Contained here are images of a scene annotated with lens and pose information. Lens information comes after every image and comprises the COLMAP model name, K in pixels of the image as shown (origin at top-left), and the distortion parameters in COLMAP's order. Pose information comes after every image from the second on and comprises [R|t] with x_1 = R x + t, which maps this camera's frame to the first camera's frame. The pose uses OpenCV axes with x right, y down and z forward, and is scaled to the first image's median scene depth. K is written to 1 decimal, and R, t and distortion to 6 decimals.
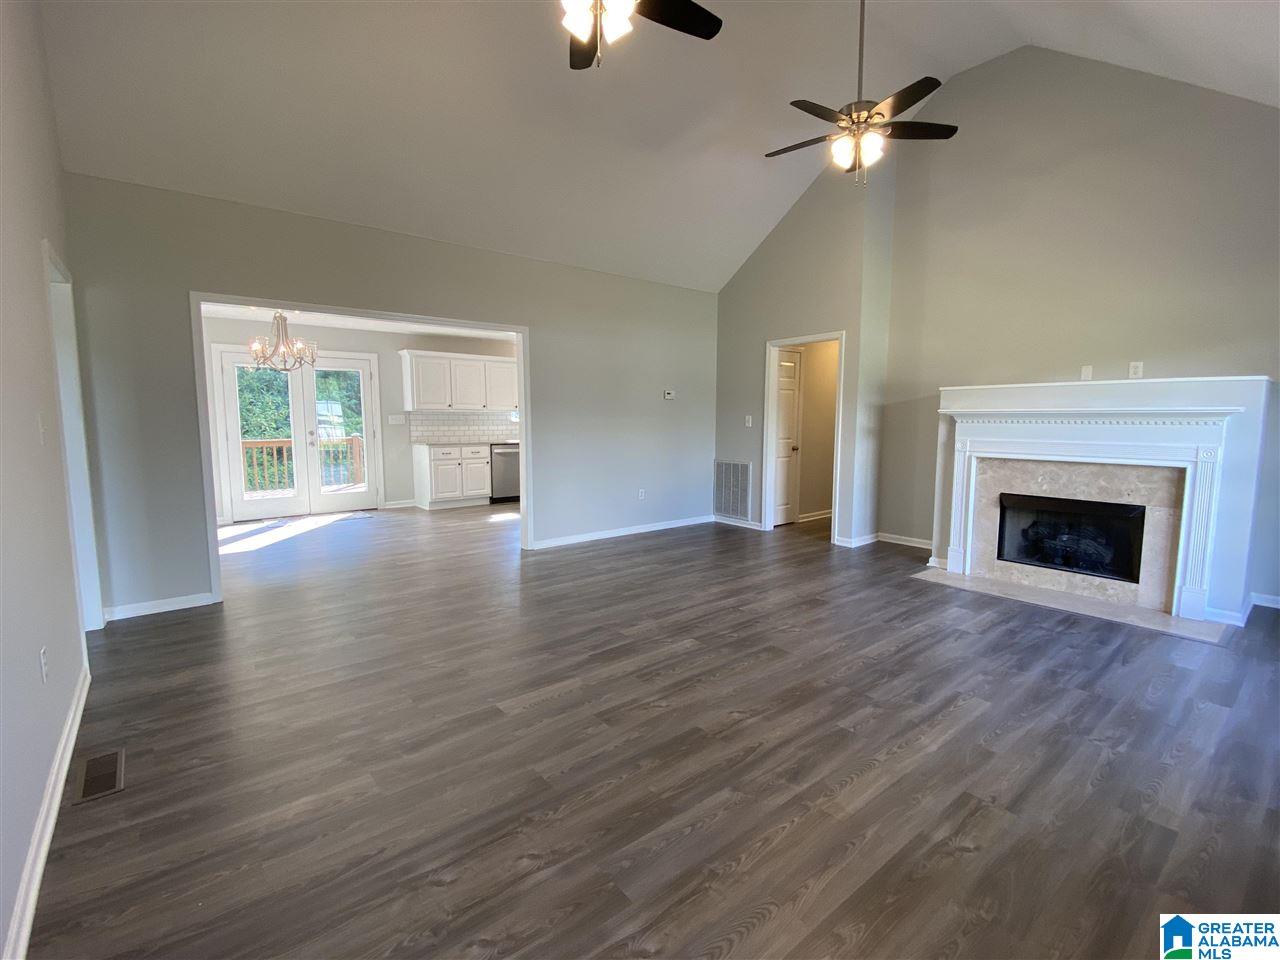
lens RADIAL K [[569.5, 0, 640.0], [0, 569.5, 480.0], [0, 0, 1]] dist [0.033731, -0.032597]
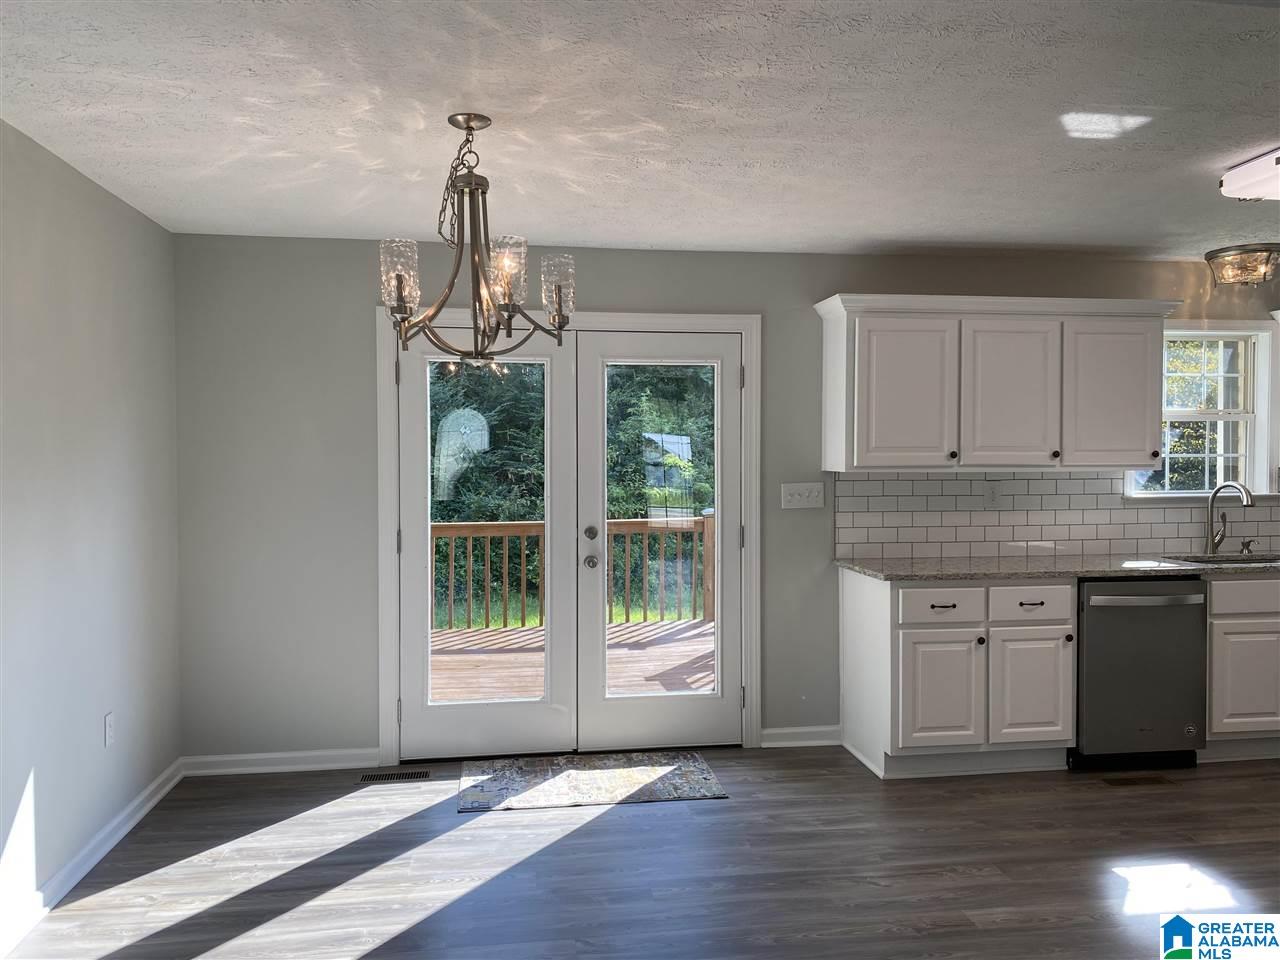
lens RADIAL K [[955.3, 0, 662.1], [0, 955.3, 482.6], [0, 0, 1]] dist [0.100071, -0.236541]
pose [[0.864677, 0.012790, -0.502166, -0.331594], [-0.051951, 0.996592, -0.064071, -0.116911], [0.499635, 0.081489, 0.862394, 0.731991]]
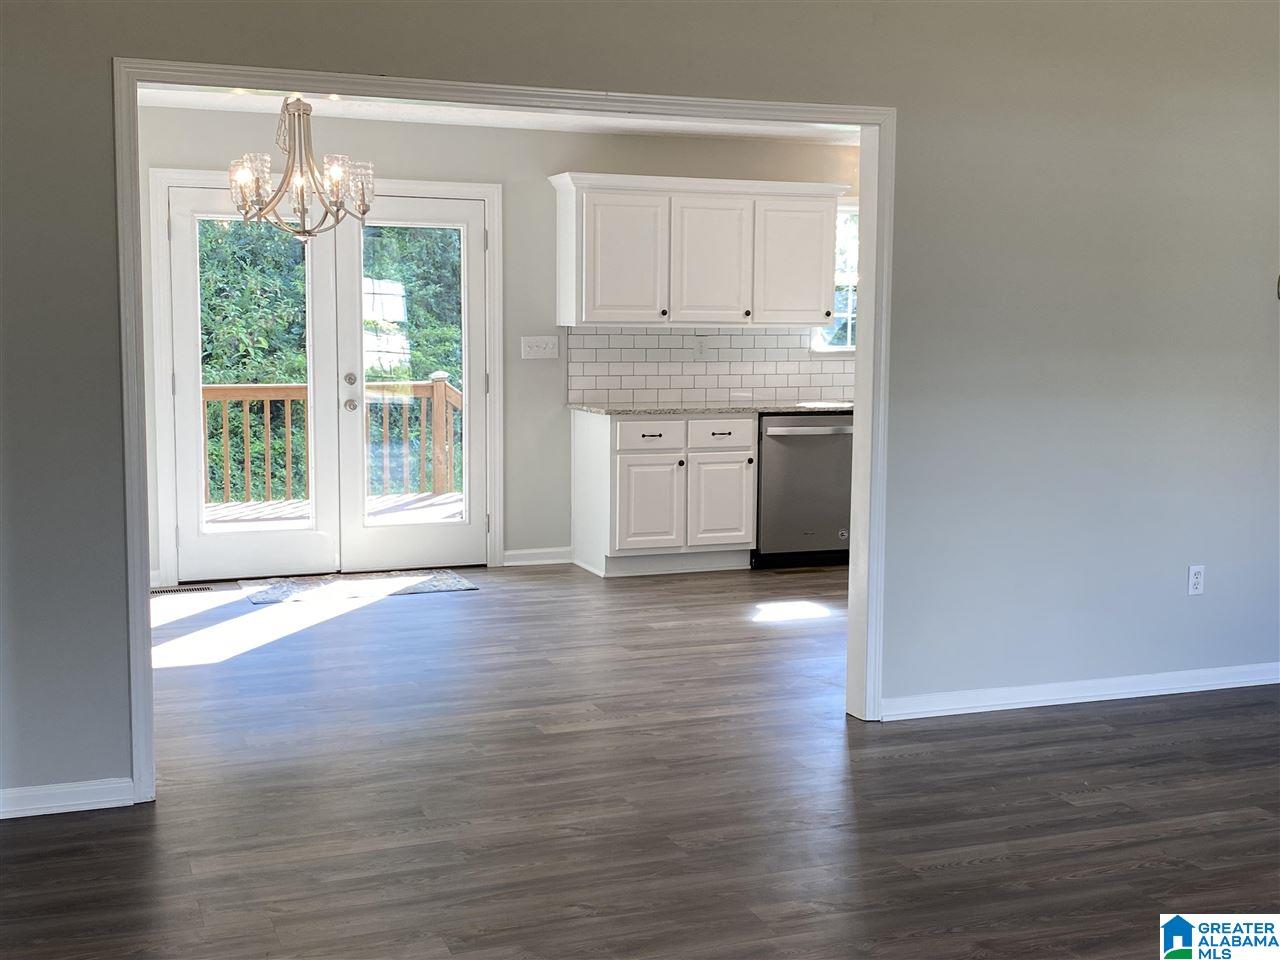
lens RADIAL K [[1464.1, 0, 640.0], [0, 1464.1, 480.0], [0, 0, 1]] dist [0.125139, -0.012421]
pose [[0.950868, 0.041810, -0.306760, -0.057489], [-0.041551, 0.999109, 0.007378, -0.036879], [0.306795, 0.005731, 0.951758, 0.061470]]
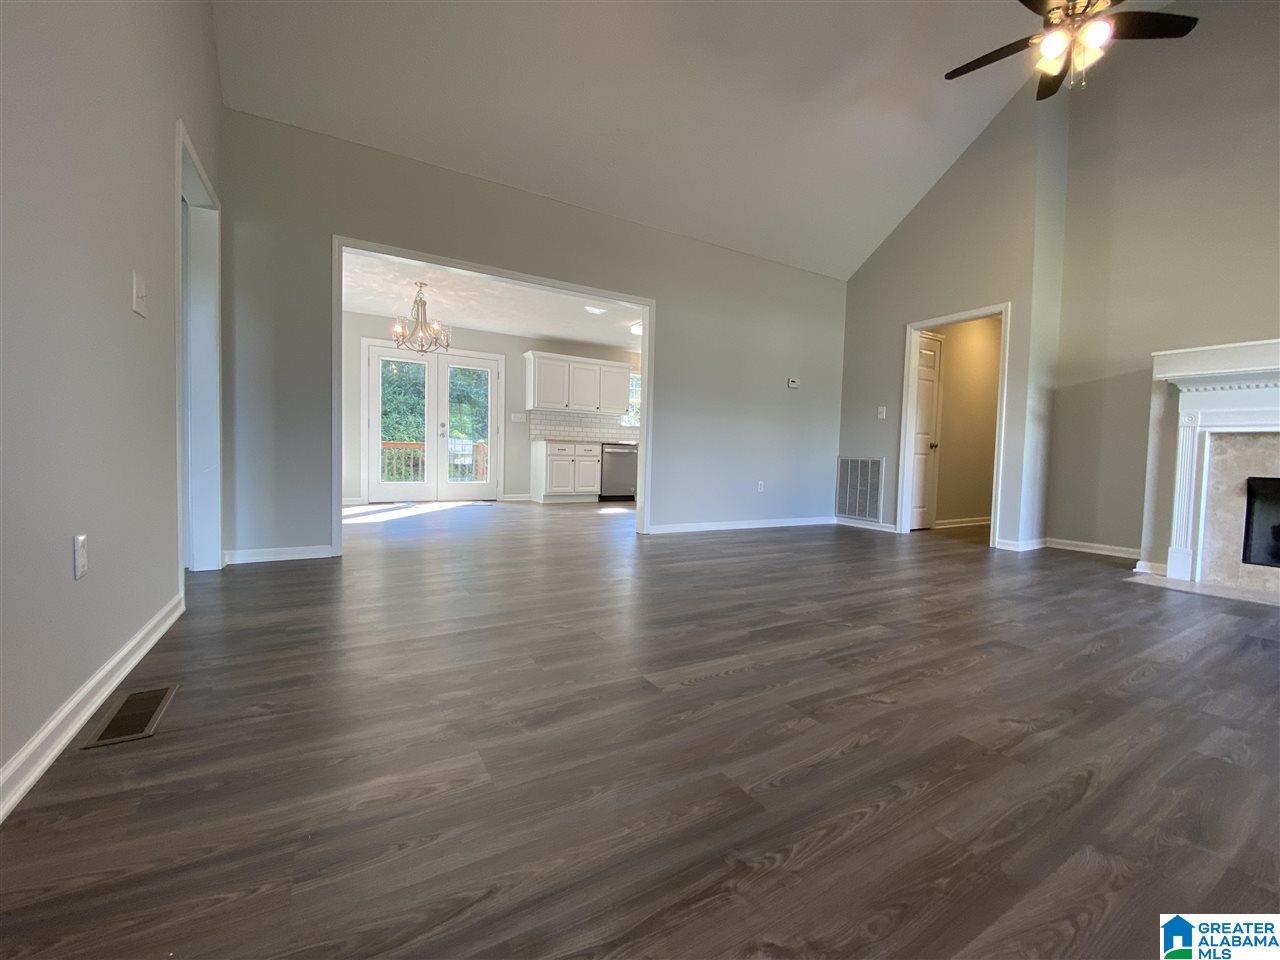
lens RADIAL K [[509.4, 0, 640.0], [0, 509.4, 480.0], [0, 0, 1]] dist [0.025219, -0.024923]
pose [[0.987684, 0.031155, -0.153329, -0.087749], [-0.041163, 0.997194, -0.062531, 0.098124], [0.150950, 0.068072, 0.986195, 0.181820]]
